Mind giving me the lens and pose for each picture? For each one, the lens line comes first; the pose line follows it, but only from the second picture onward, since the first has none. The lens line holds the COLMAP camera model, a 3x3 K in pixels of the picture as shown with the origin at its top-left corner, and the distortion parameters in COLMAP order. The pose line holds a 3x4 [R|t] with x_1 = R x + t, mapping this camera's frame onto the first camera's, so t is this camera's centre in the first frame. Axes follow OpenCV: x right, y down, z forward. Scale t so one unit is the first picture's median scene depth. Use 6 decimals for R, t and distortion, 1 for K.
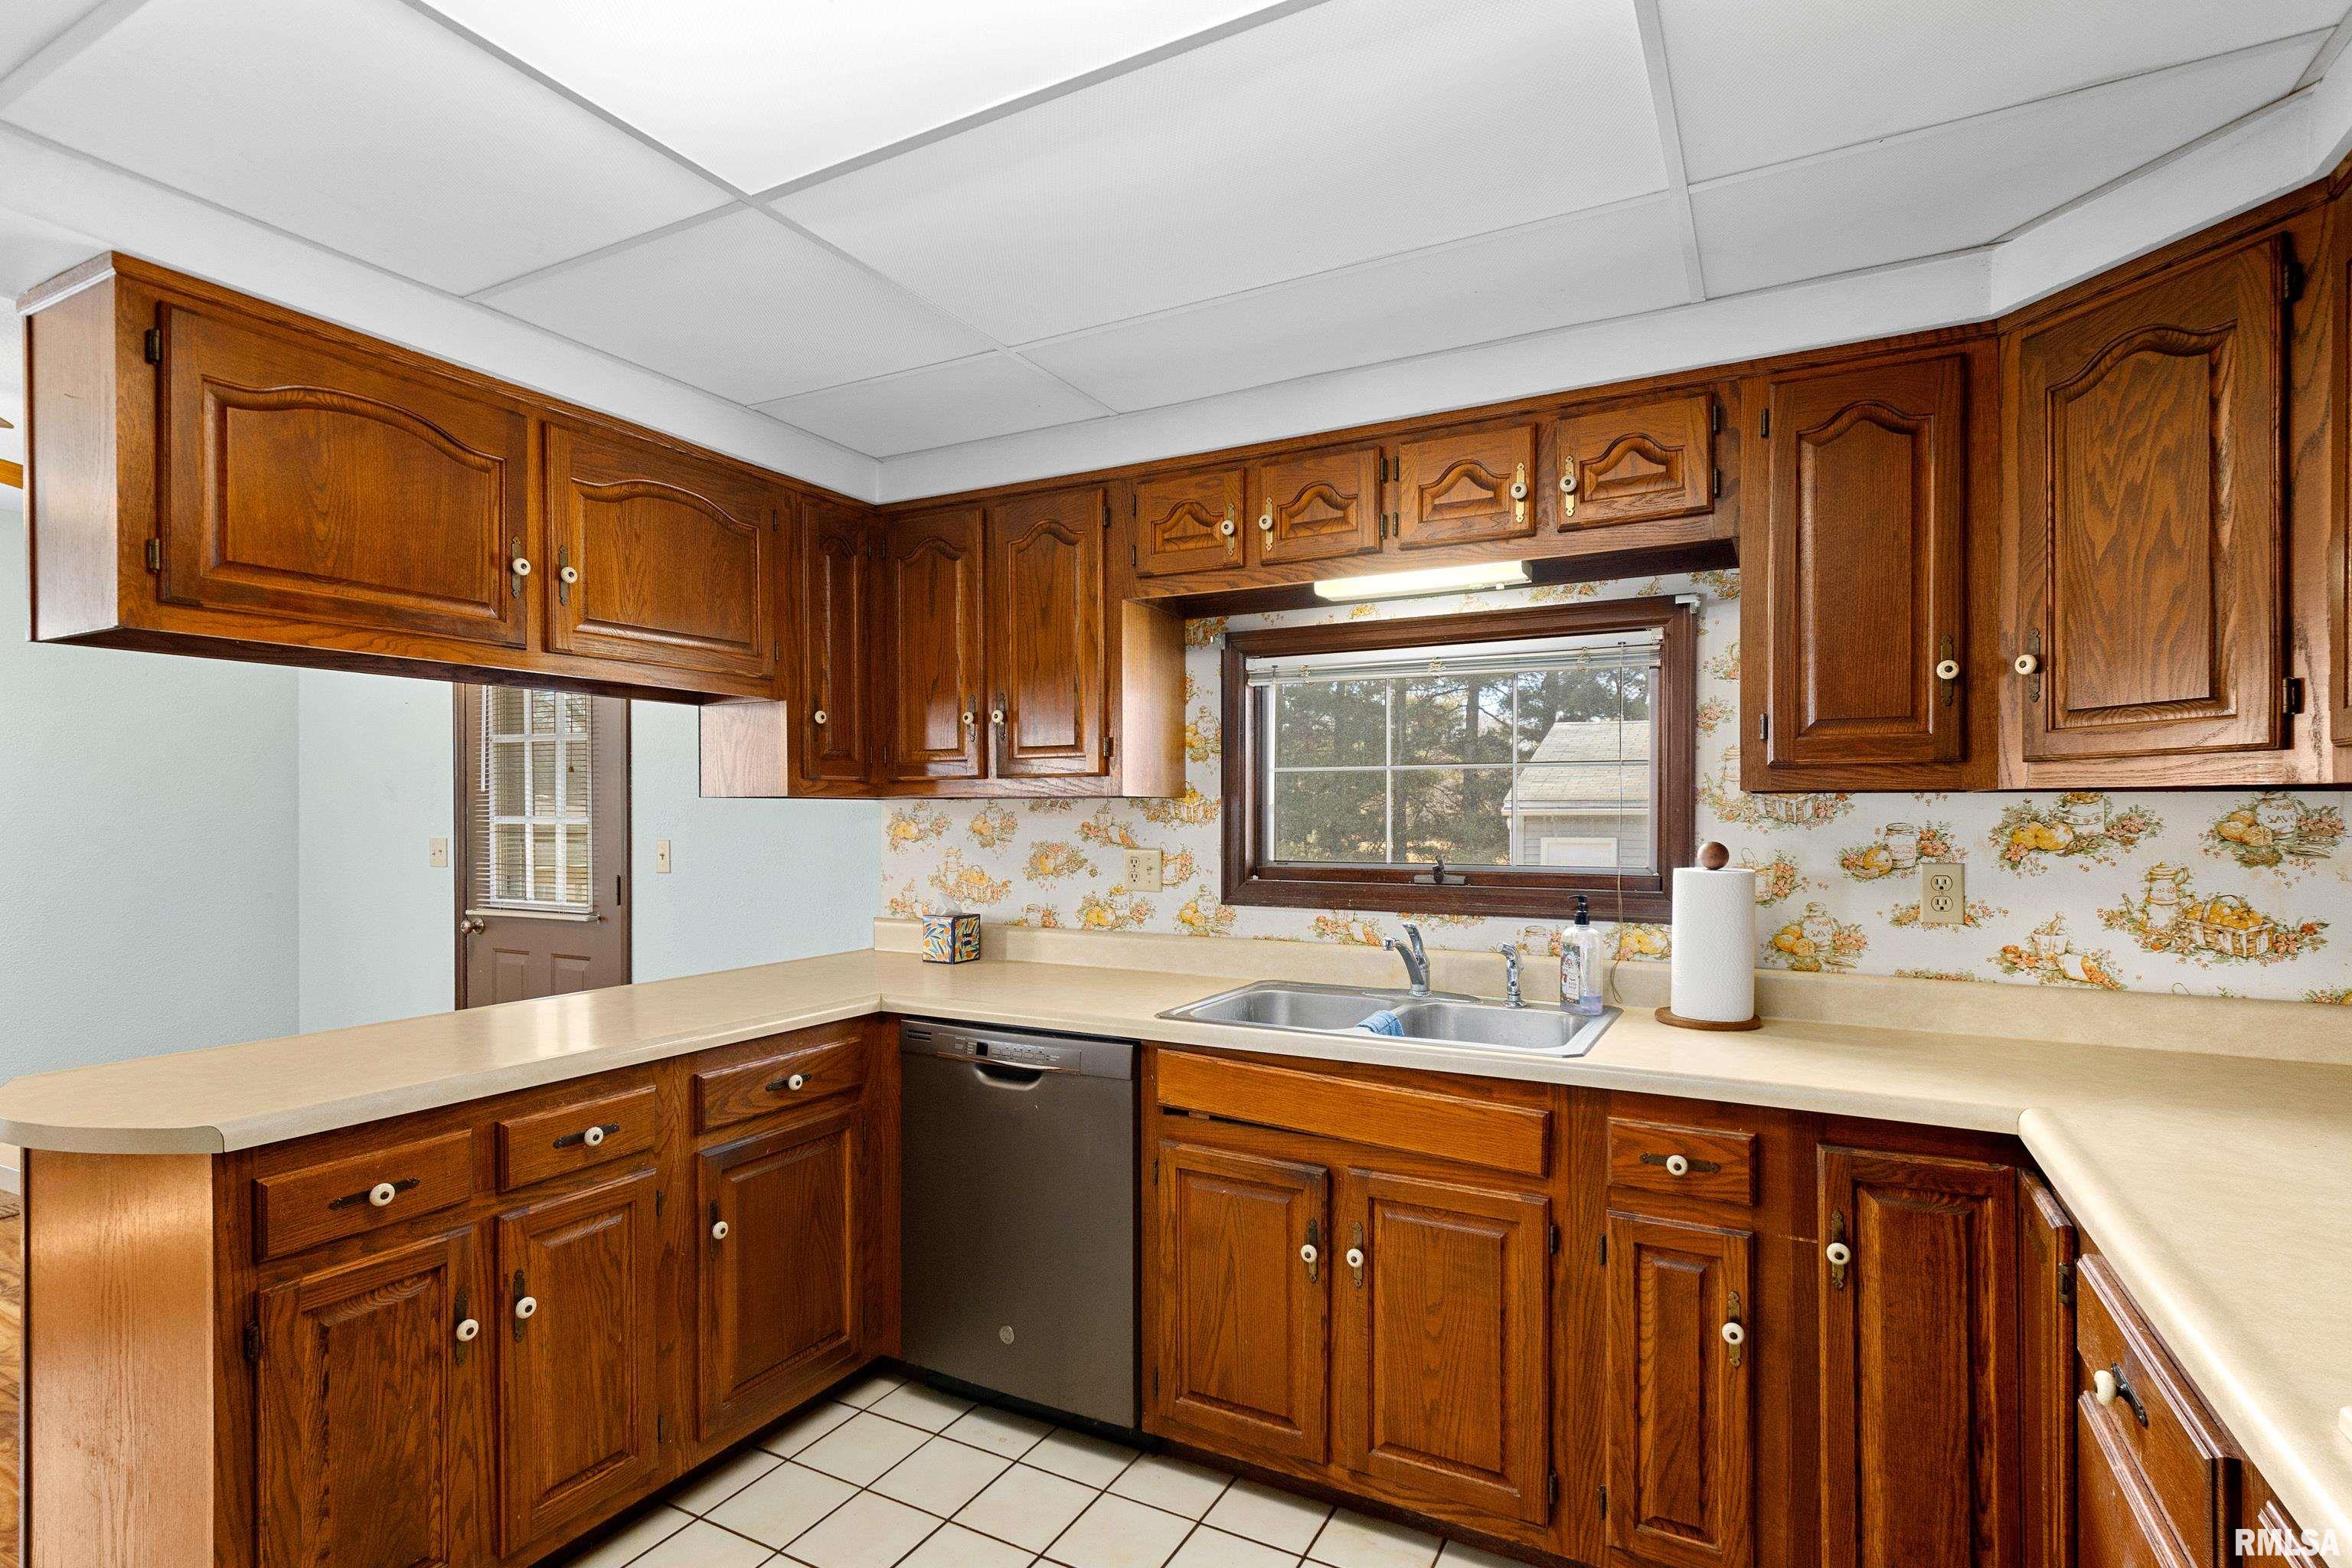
lens RADIAL K [[1108.4, 0, 1197.8], [0, 1108.4, 819.9], [0, 0, 1]] dist [0.003436, -0.000393]
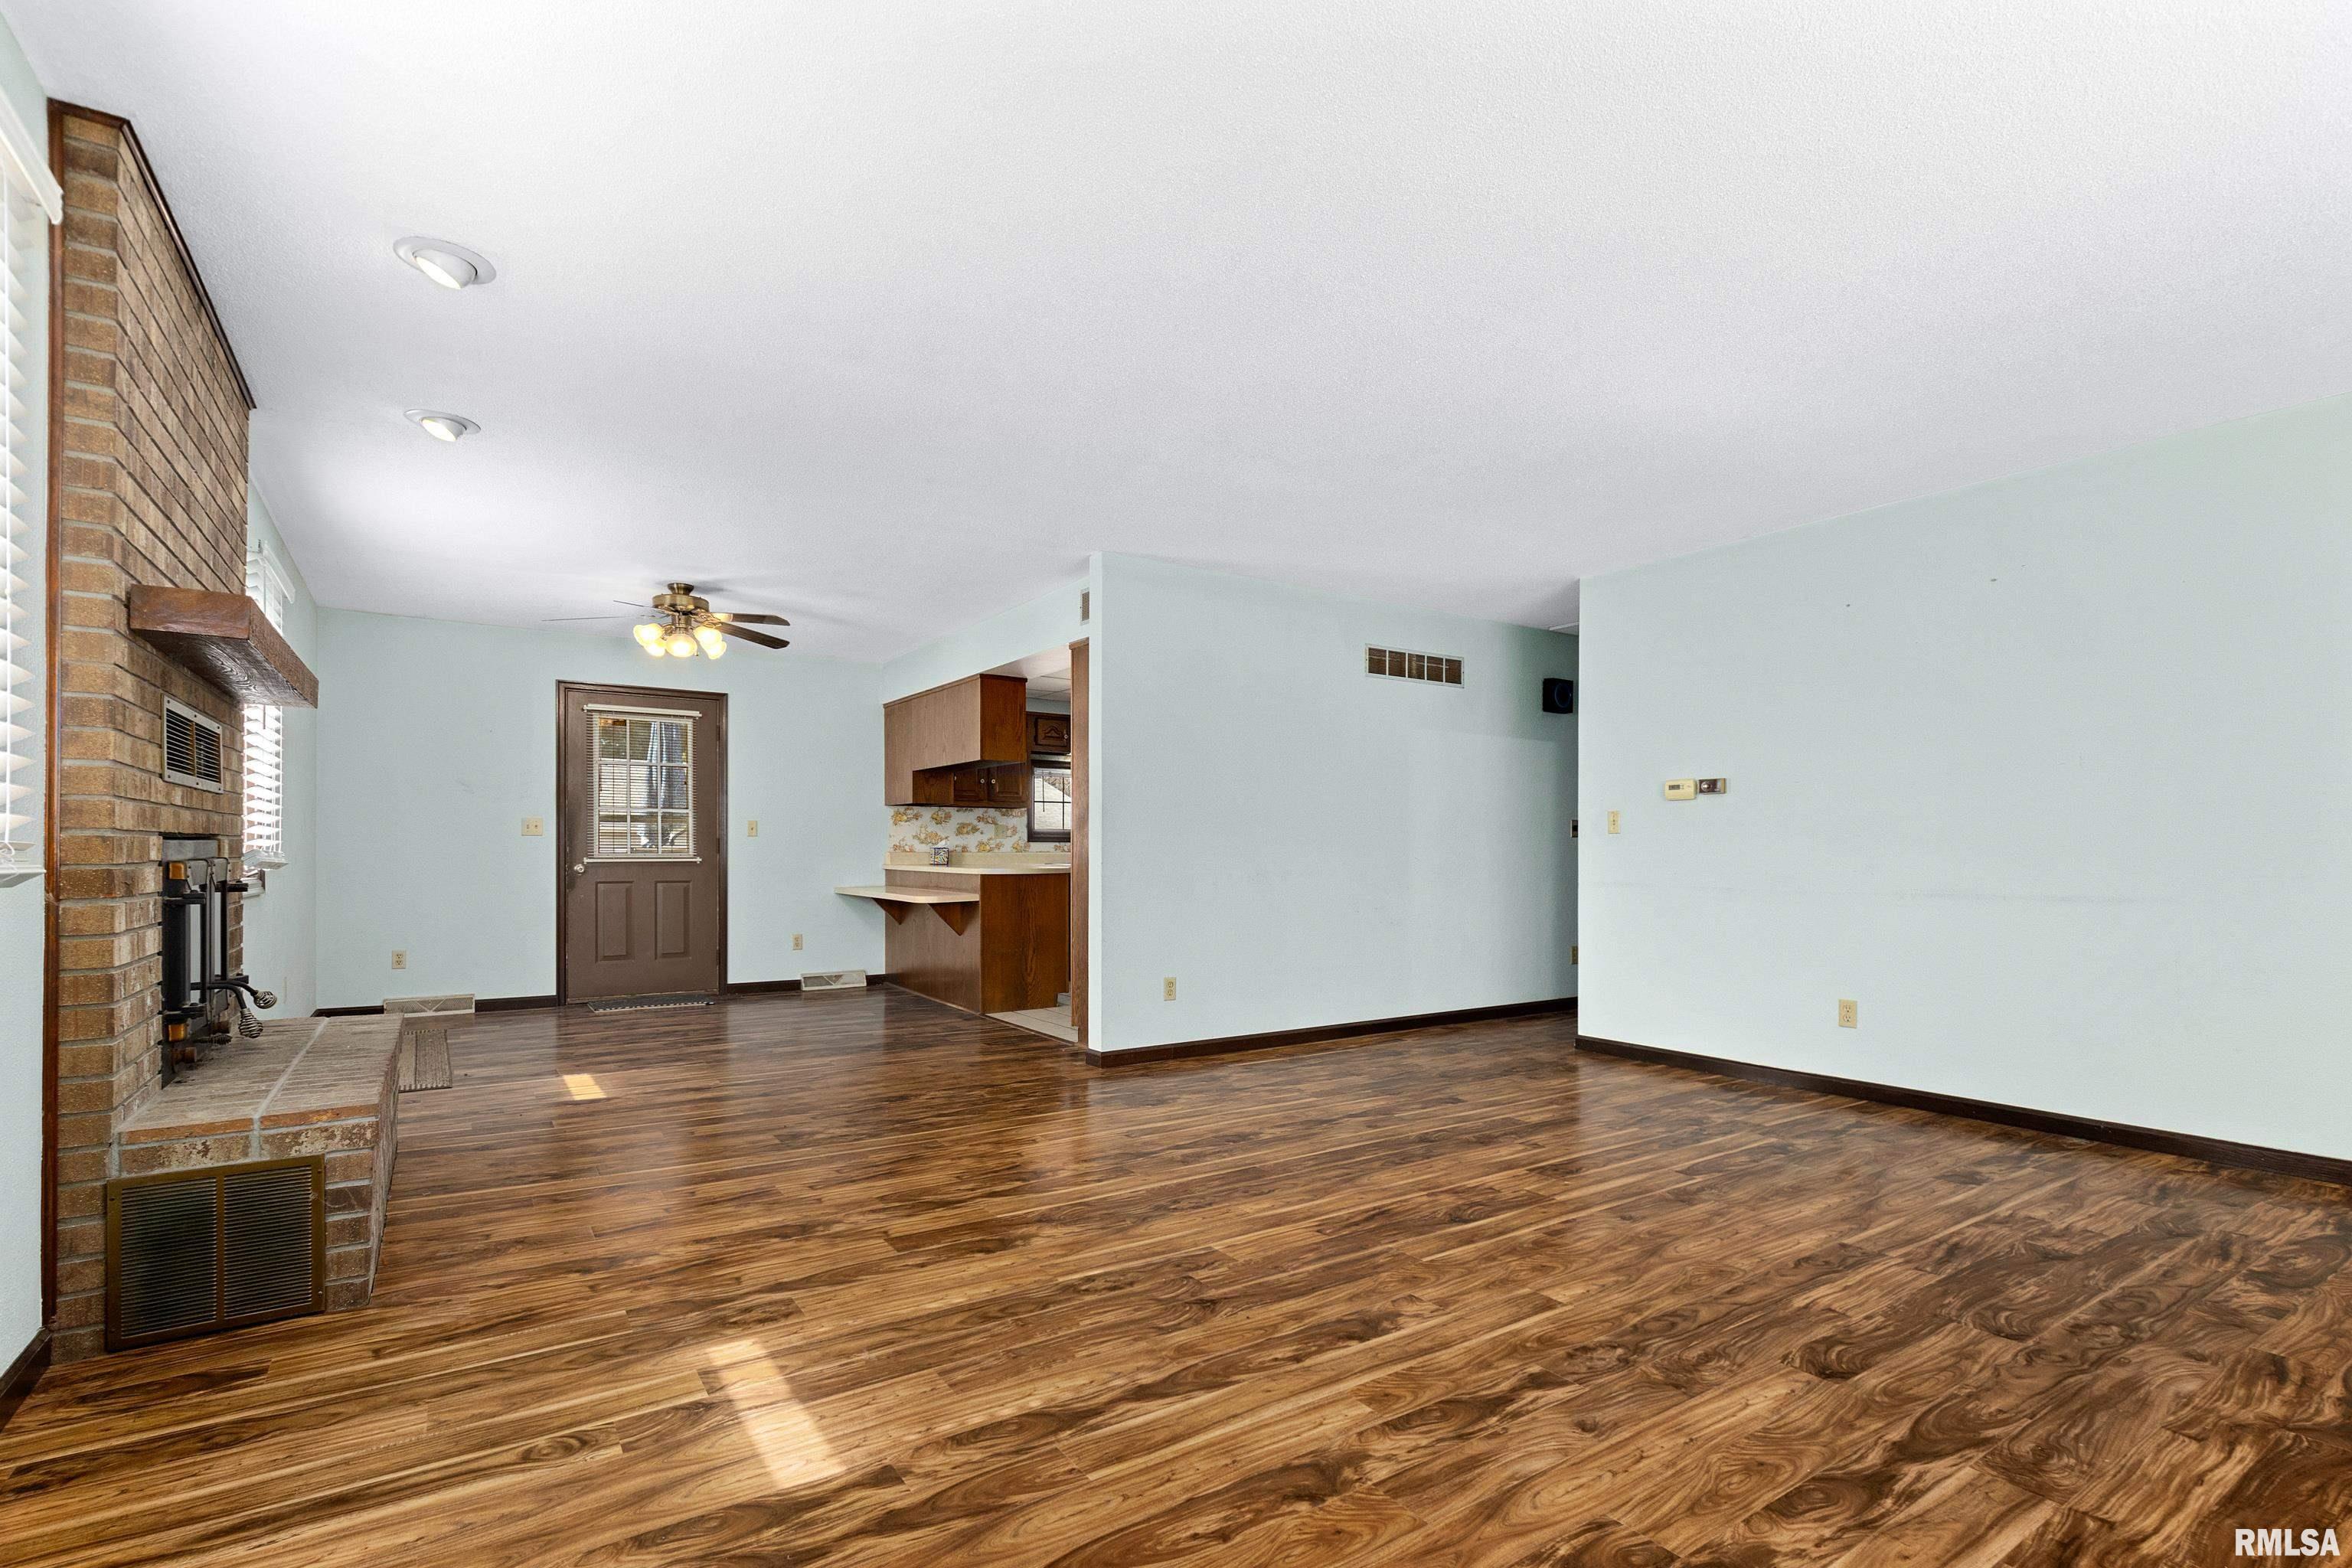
lens RADIAL K [[1108.4, 0, 1202.8], [0, 1108.4, 850.7], [0, 0, 1]] dist [0.003436, -0.000393]
pose [[0.463547, 0.001591, 0.886071, -2.544232], [0.002735, 0.999991, -0.003227, 0.110136], [-0.886068, 0.003920, 0.463539, -0.933206]]
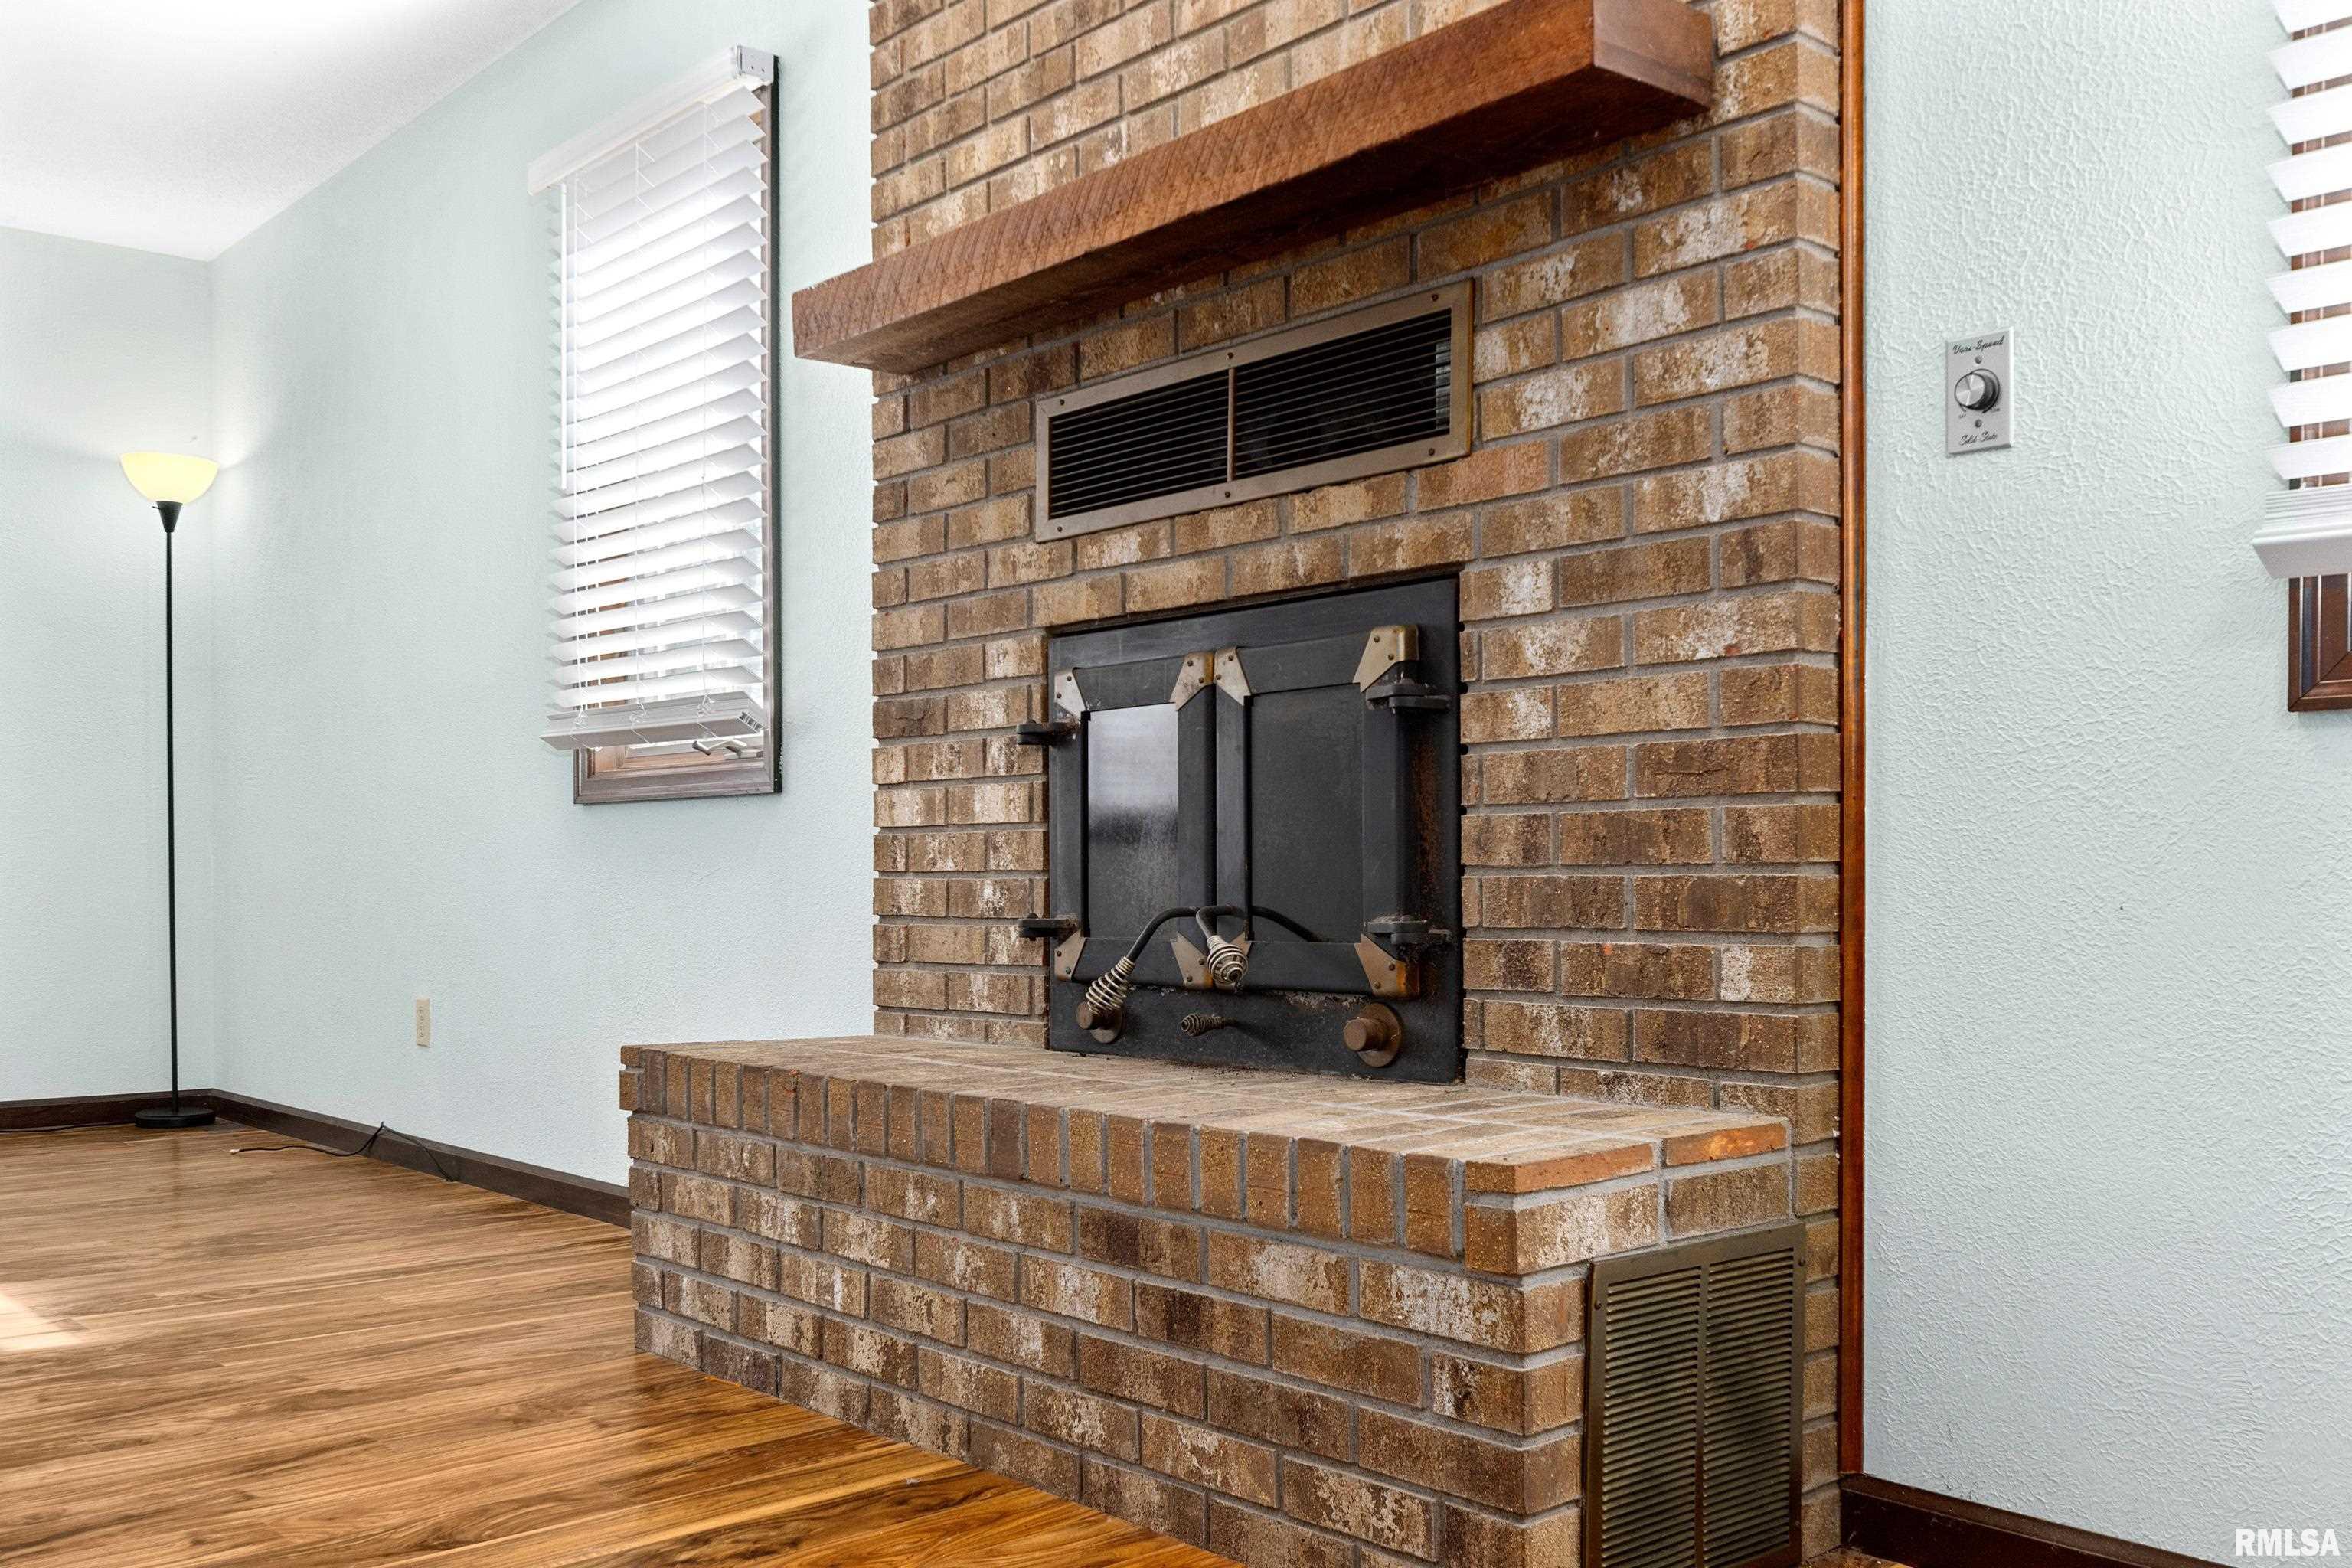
lens RADIAL K [[2123.8, 0, 1225.7], [0, 2123.8, 913.8], [0, 0, 1]] dist [-0.002808, 0.011322]
pose [[-0.341840, 0.012946, -0.939669, -1.192776], [-0.005050, 0.999865, 0.015612, 0.213527], [0.939745, 0.010082, -0.341728, 0.660580]]
